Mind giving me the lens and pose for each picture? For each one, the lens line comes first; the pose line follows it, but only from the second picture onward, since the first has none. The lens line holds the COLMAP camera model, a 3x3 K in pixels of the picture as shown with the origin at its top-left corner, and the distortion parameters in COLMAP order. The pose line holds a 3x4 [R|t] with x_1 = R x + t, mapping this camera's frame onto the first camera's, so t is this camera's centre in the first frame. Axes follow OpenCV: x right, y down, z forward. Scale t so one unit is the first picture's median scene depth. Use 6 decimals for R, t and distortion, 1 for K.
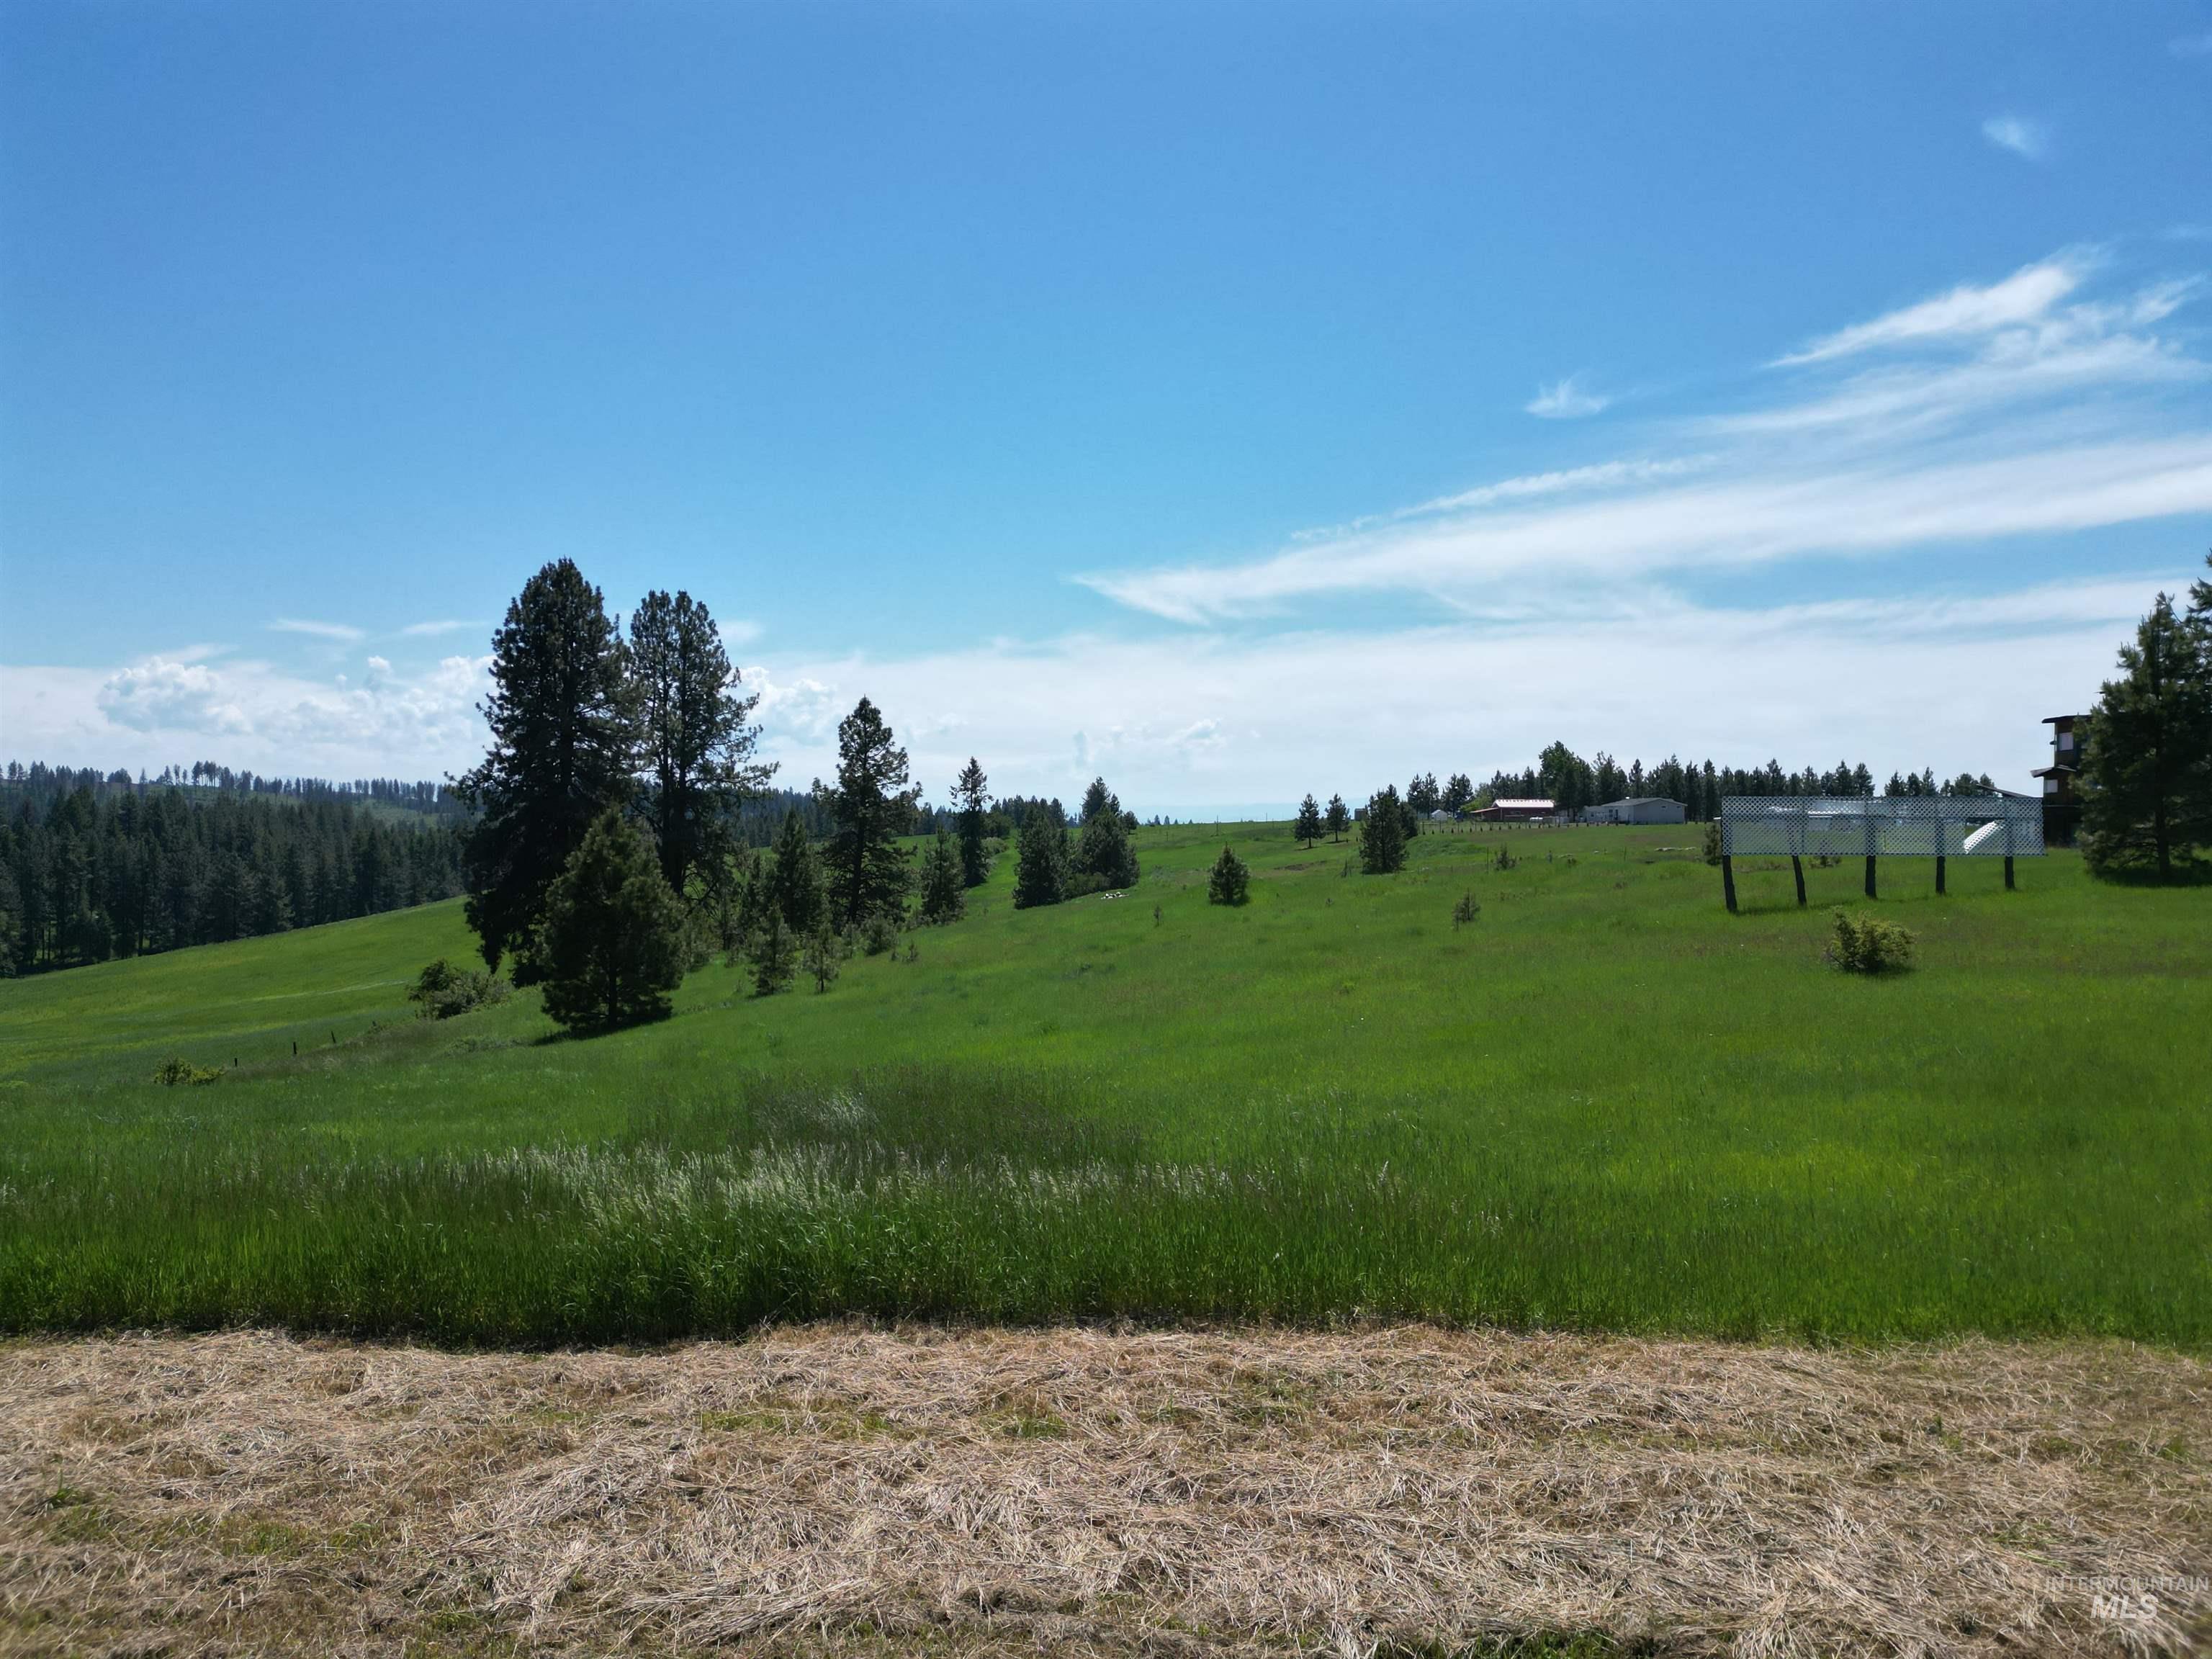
lens RADIAL K [[1532.0, 0, 1117.1], [0, 1532.0, 833.5], [0, 0, 1]] dist [0.081925, -0.085218]
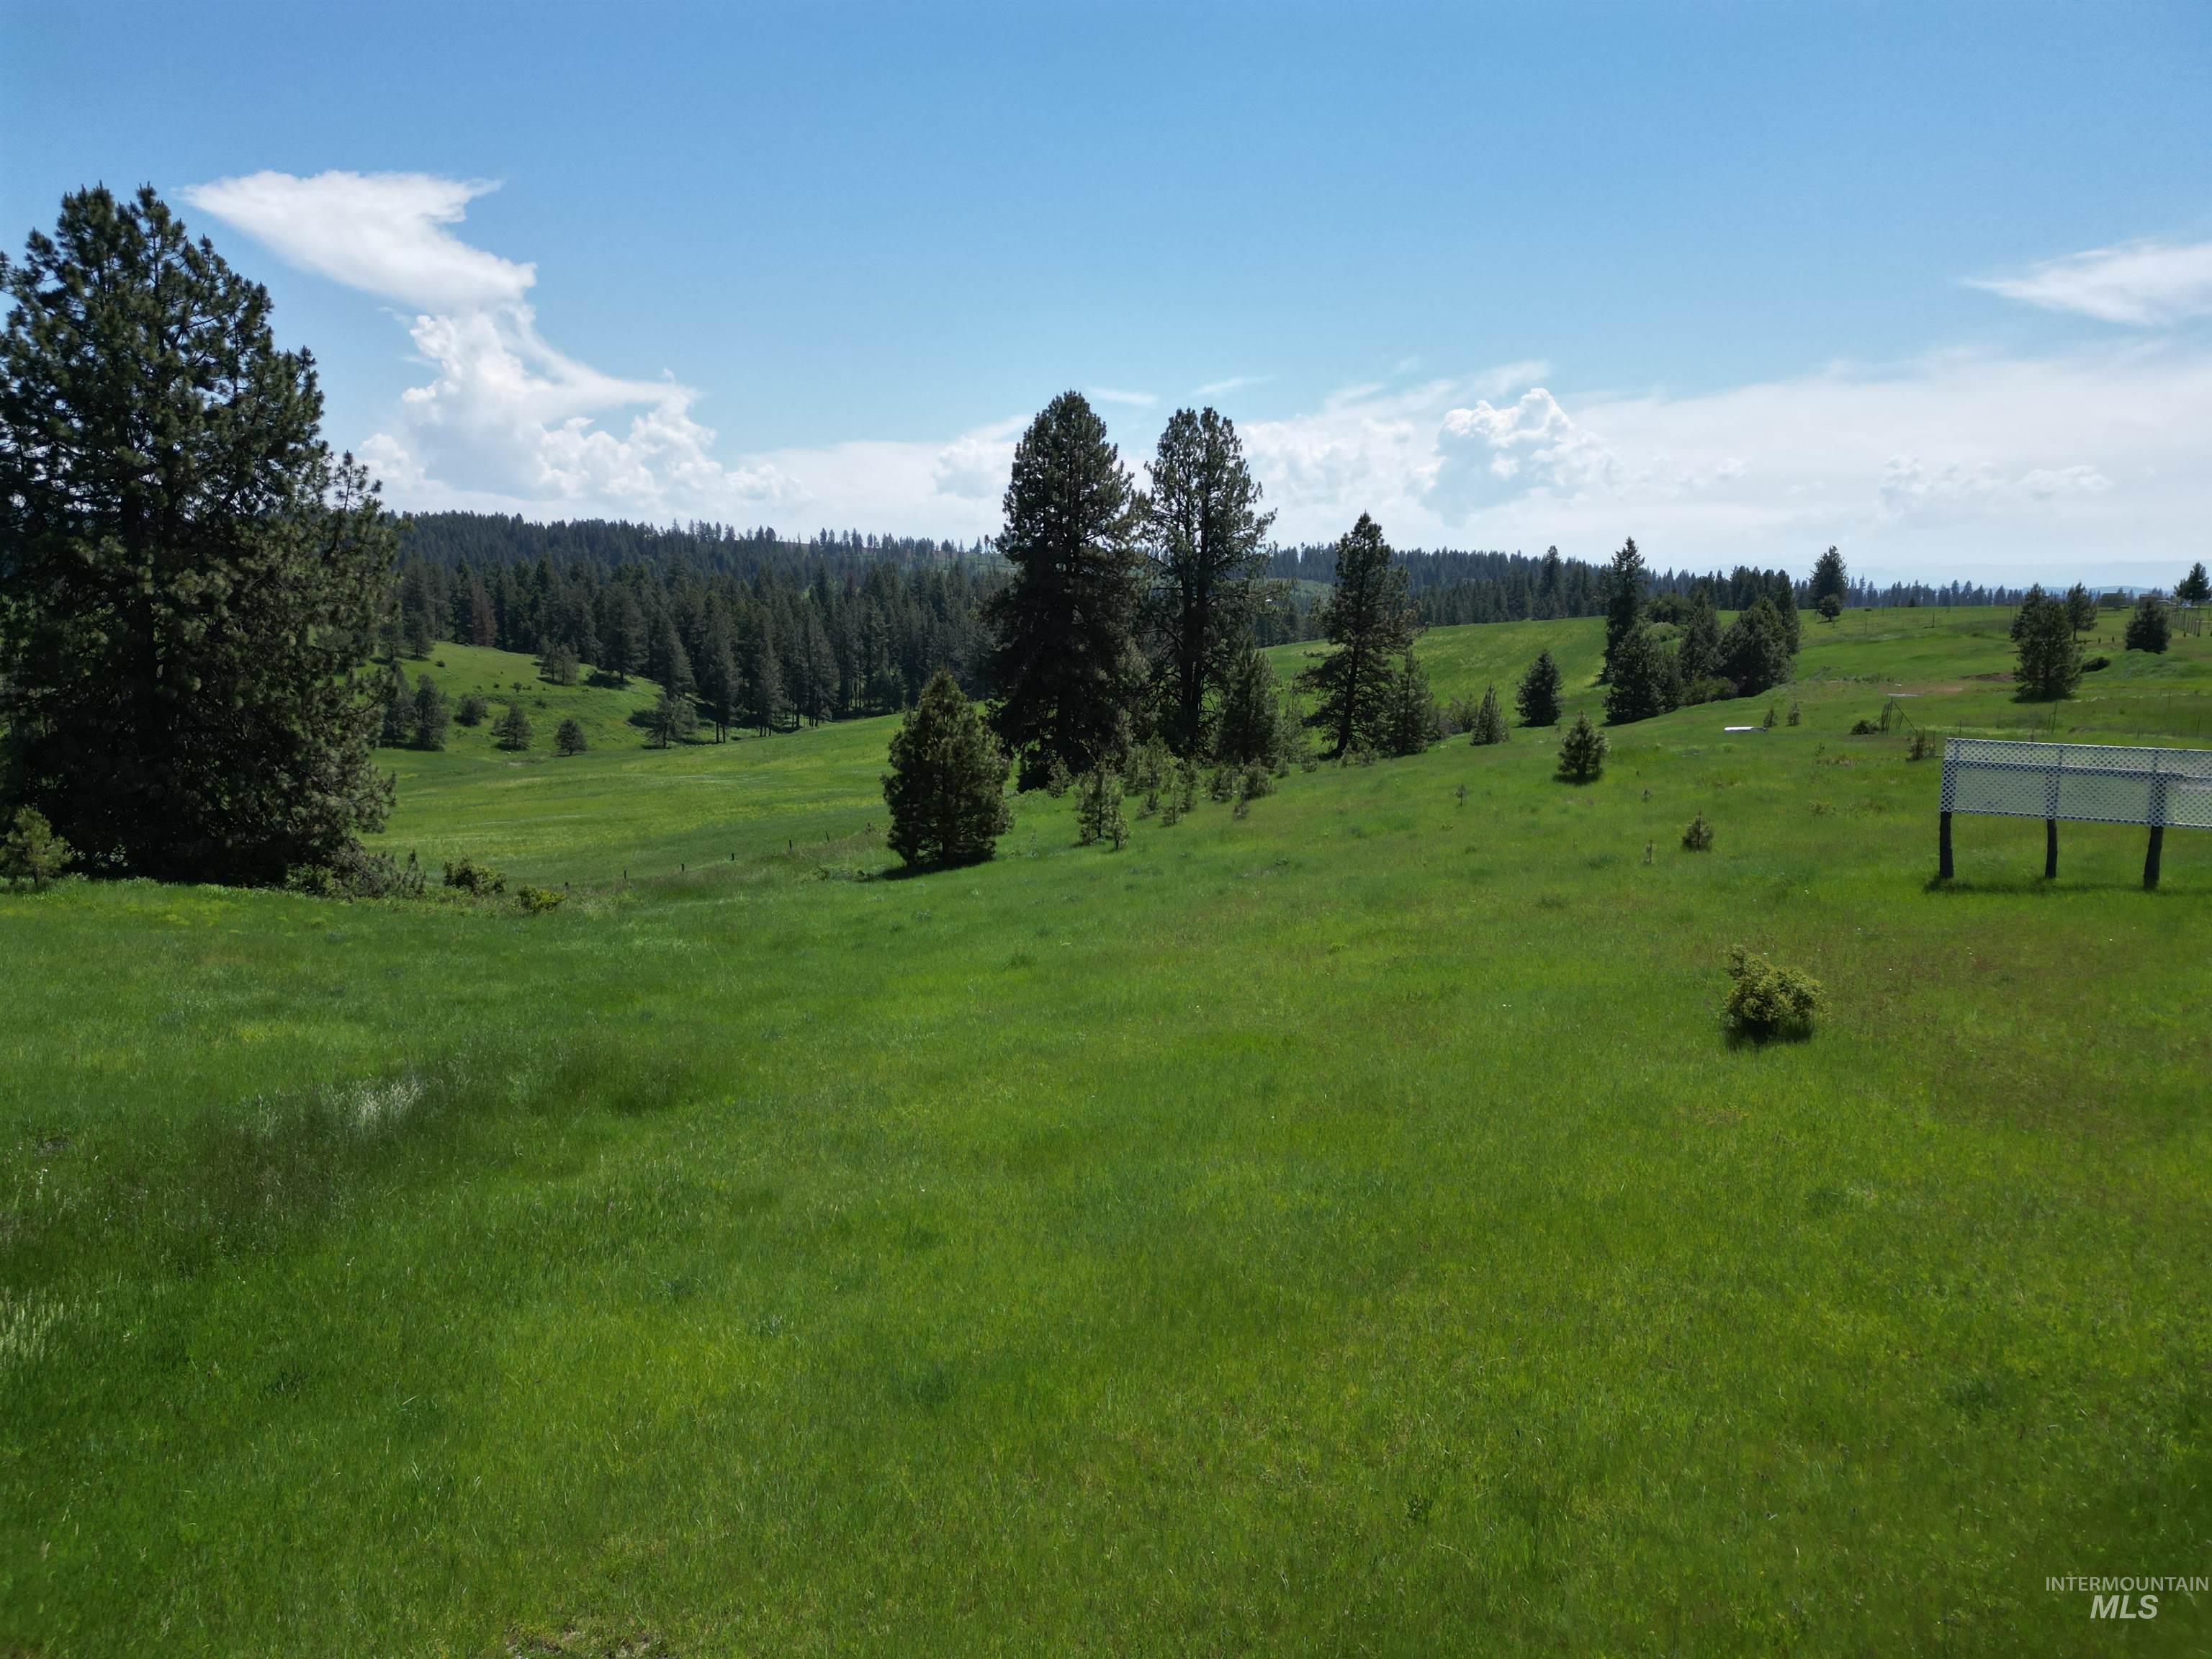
lens RADIAL K [[1543.2, 0, 1105.1], [0, 1543.2, 824.6], [0, 0, 1]] dist [0.081010, -0.074266]
pose [[0.889674, 0.076111, -0.450208, 0.068181], [-0.009729, 0.988945, 0.147963, -0.017359], [0.456493, -0.127259, 0.880579, 0.016234]]
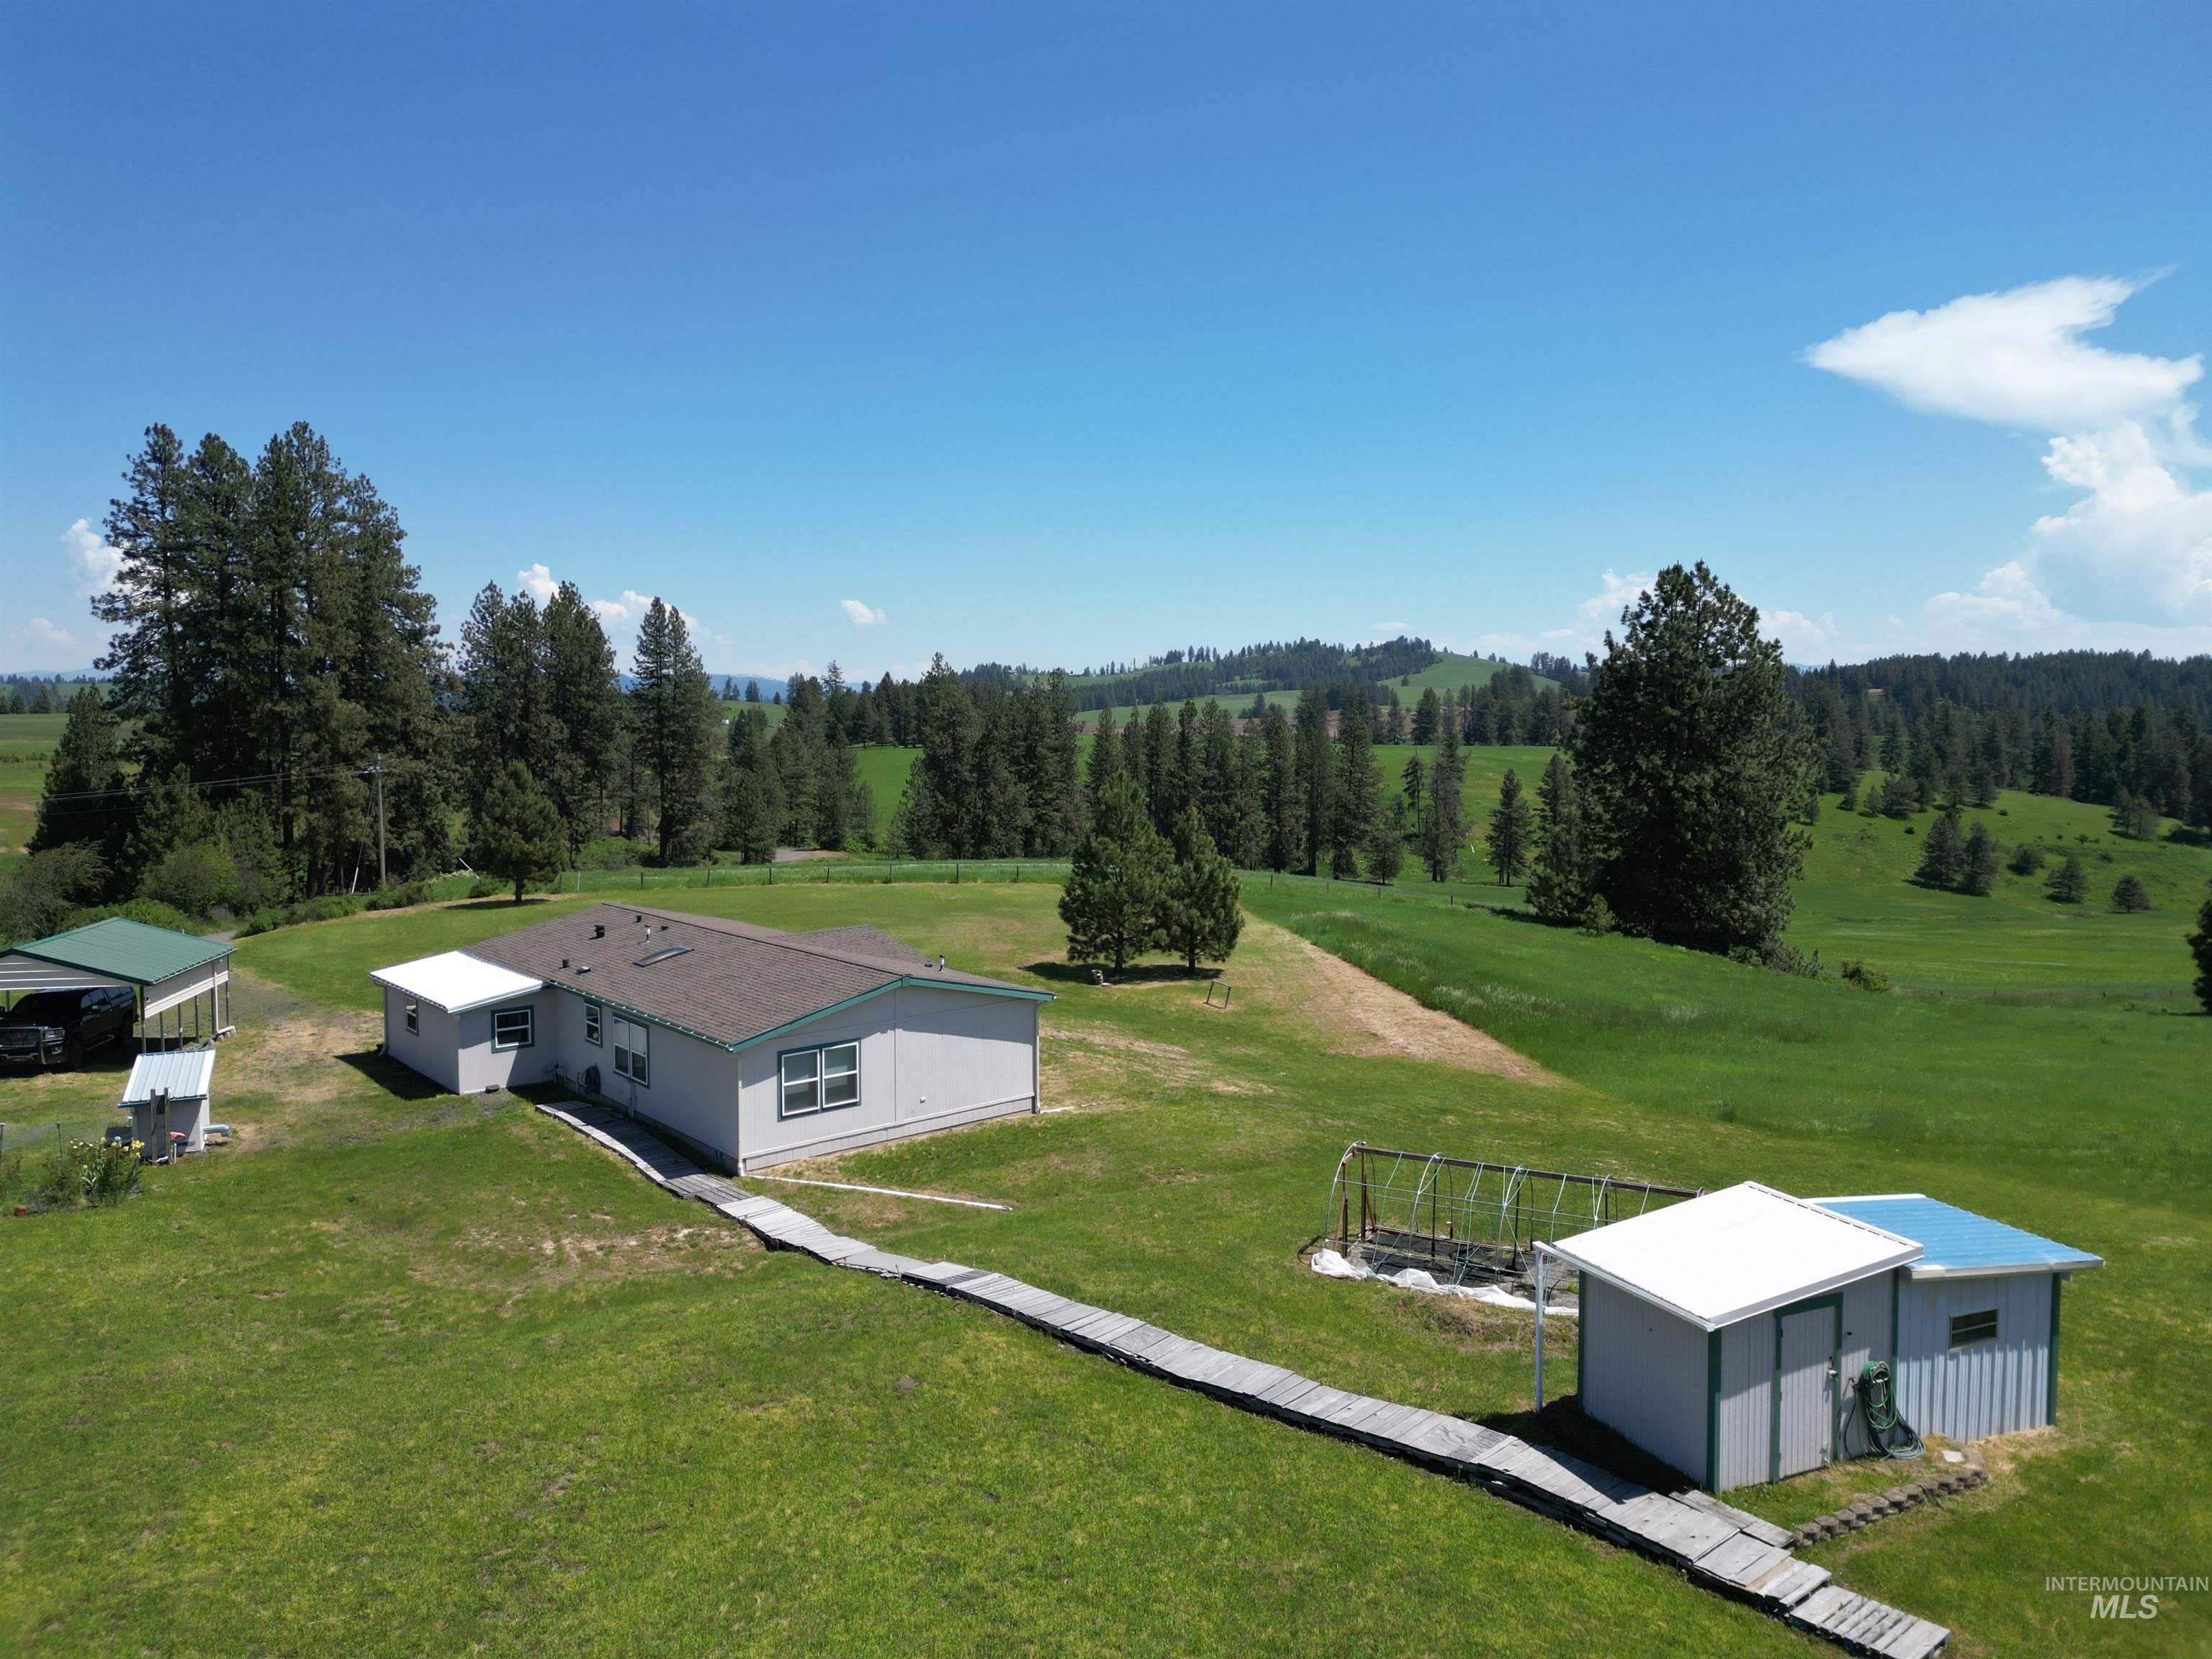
lens RADIAL K [[1540.3, 0, 1102.2], [0, 1540.3, 829.6], [0, 0, 1]] dist [0.085973, -0.089112]
pose [[0.151201, 0.073328, -0.985780, 0.207301], [-0.008375, 0.997304, 0.072901, -0.030763], [0.988468, -0.002767, 0.151407, -0.045770]]
